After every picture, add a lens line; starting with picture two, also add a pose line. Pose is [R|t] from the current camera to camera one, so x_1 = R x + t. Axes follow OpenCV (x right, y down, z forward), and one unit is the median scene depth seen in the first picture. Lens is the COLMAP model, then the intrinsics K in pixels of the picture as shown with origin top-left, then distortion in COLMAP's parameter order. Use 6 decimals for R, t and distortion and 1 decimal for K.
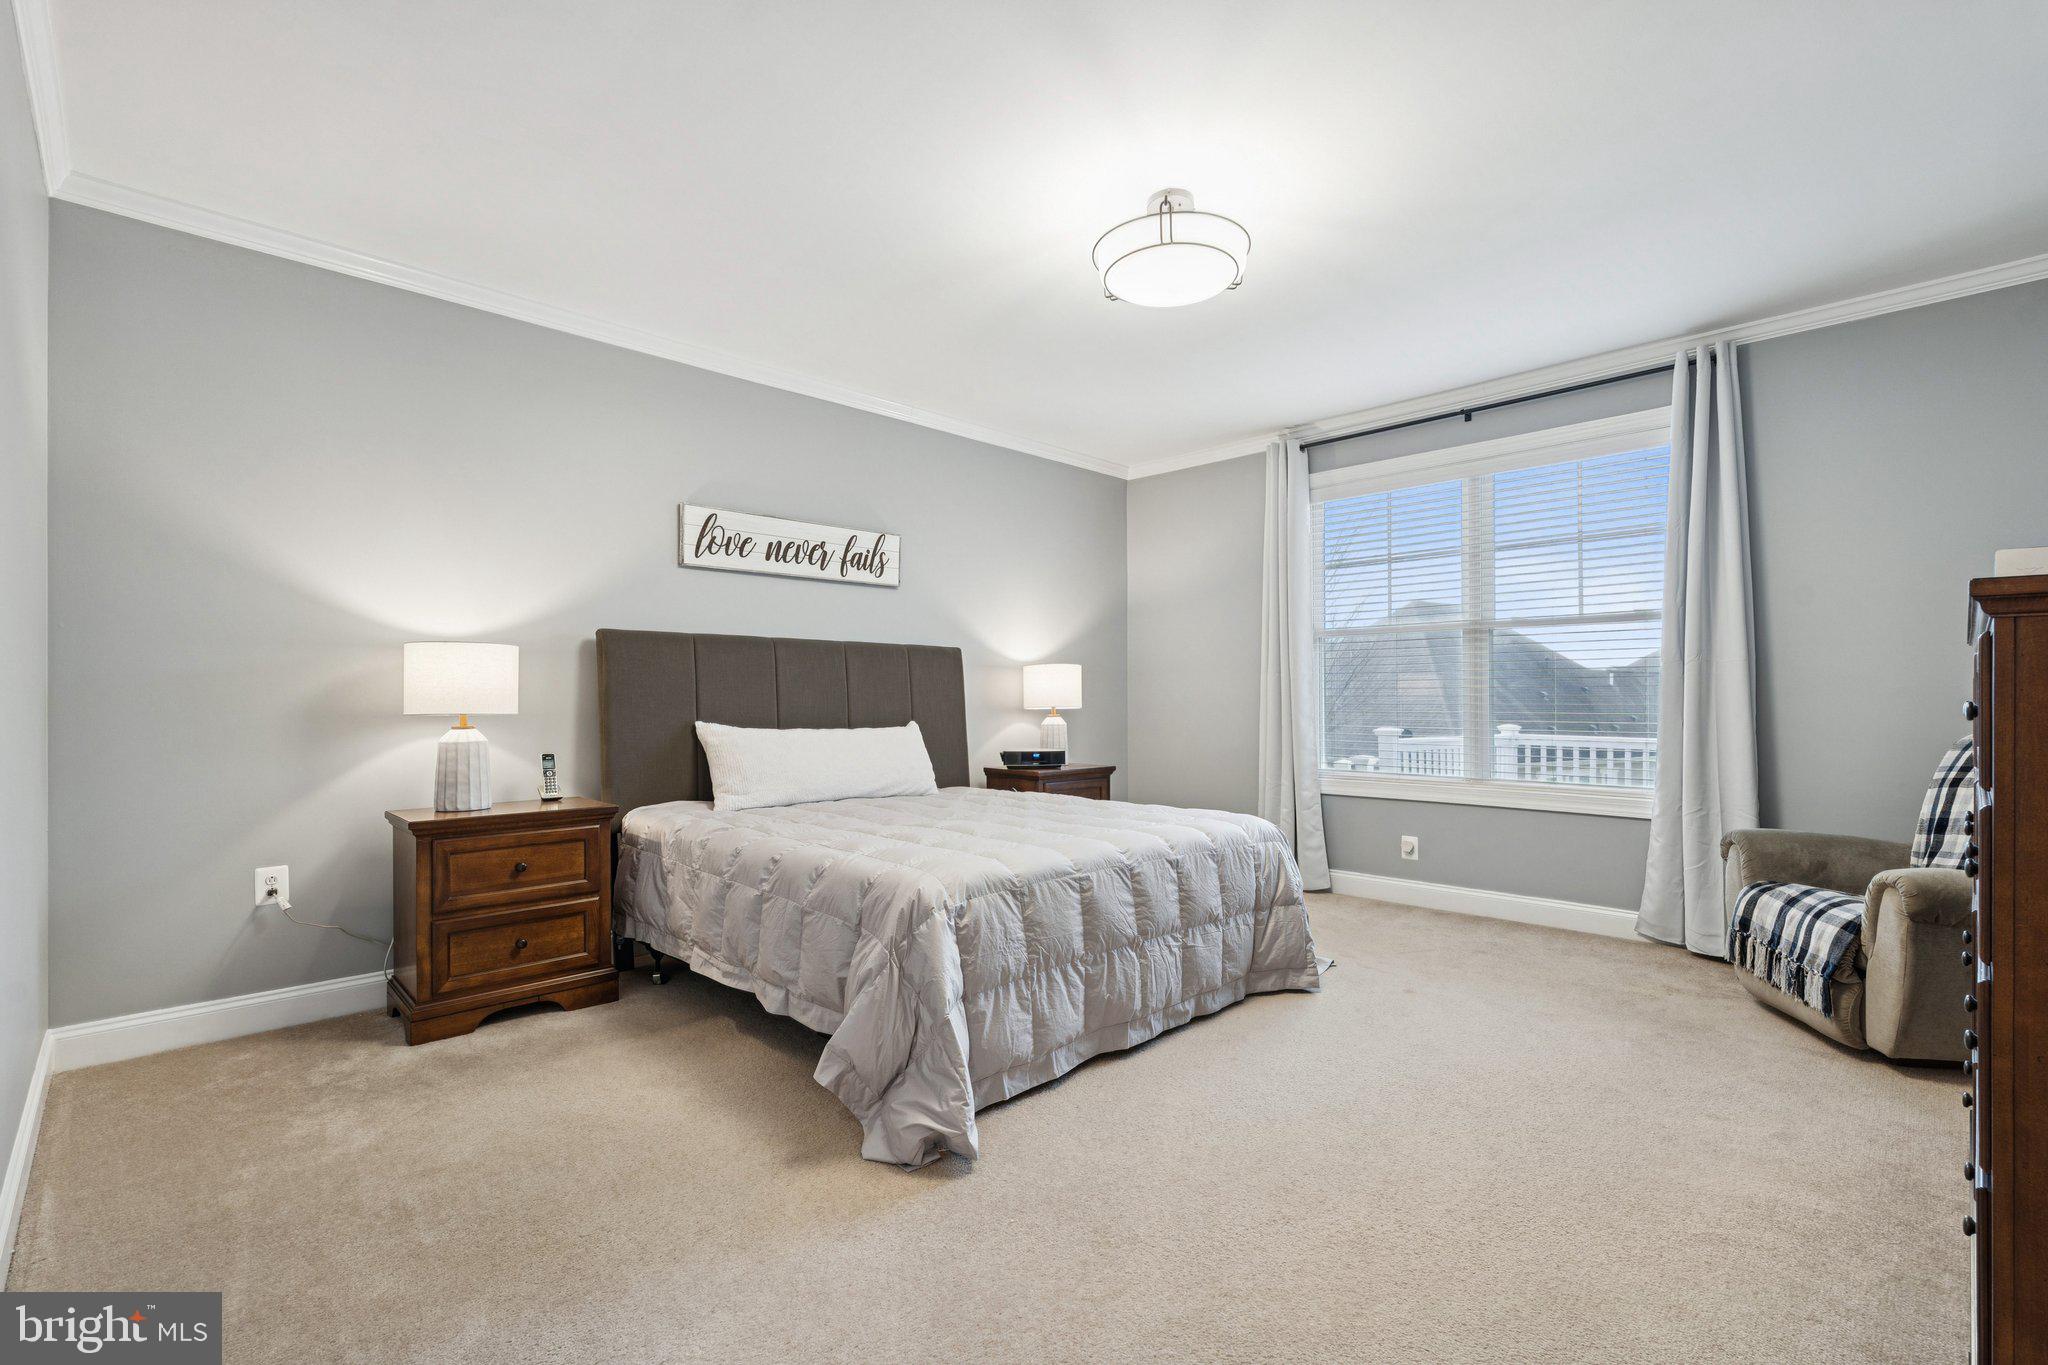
lens RADIAL K [[912.9, 0, 1032.0], [0, 912.9, 696.0], [0, 0, 1]] dist [0.004053, -0.000306]
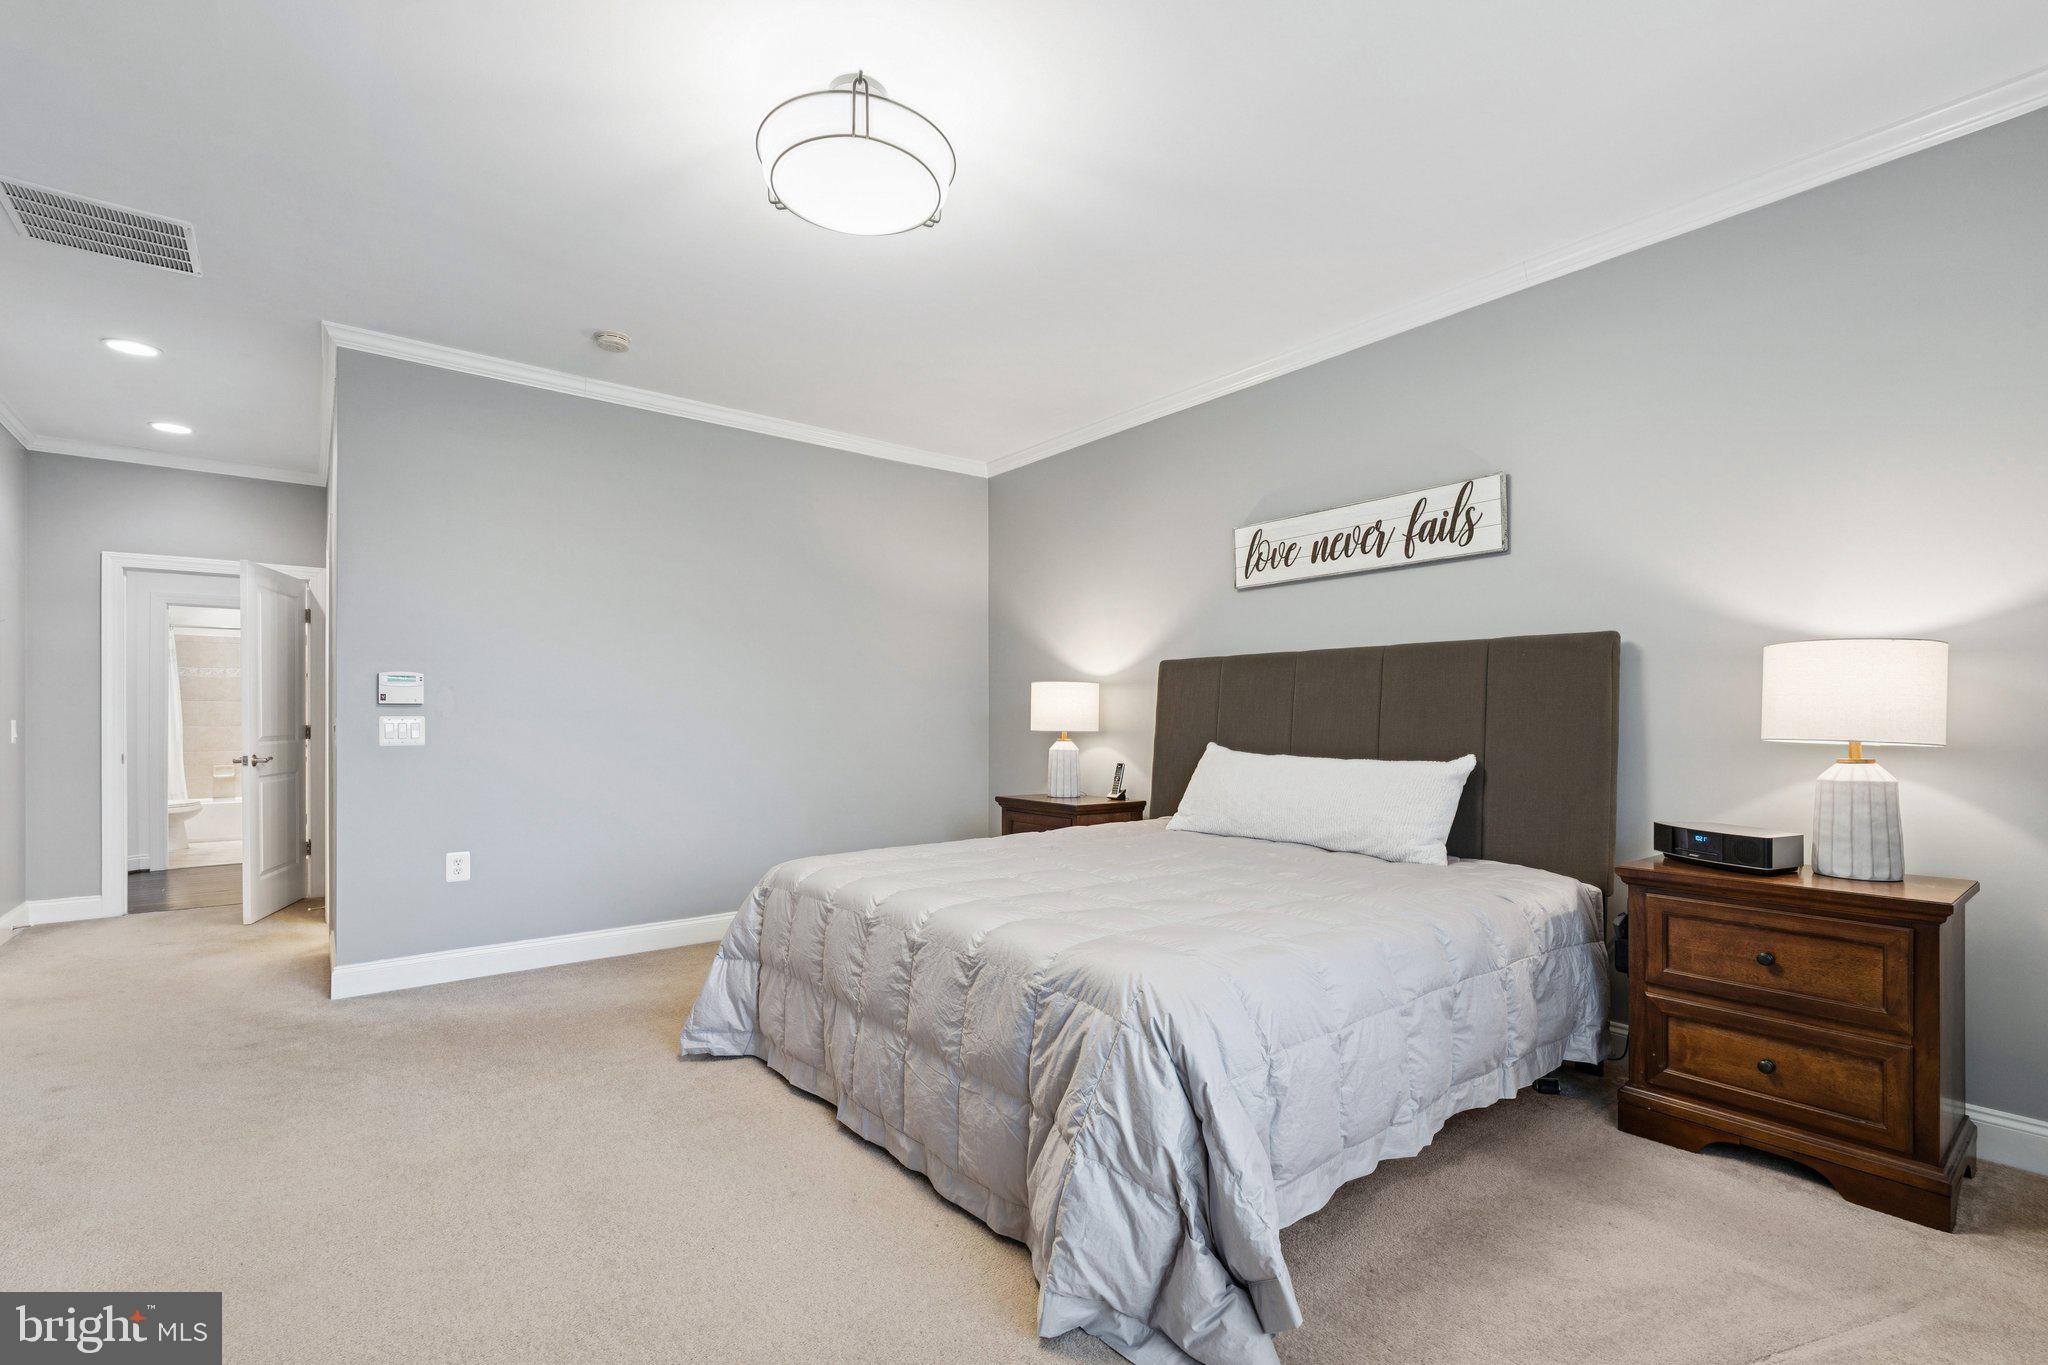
lens RADIAL K [[912.9, 0, 1032.0], [0, 912.9, 696.0], [0, 0, 1]] dist [0.004053, -0.000306]
pose [[-0.095445, -0.030673, -0.994962, 0.587067], [-0.000840, 0.999527, -0.030733, 0.006208], [0.995434, -0.002098, -0.095425, 0.790452]]
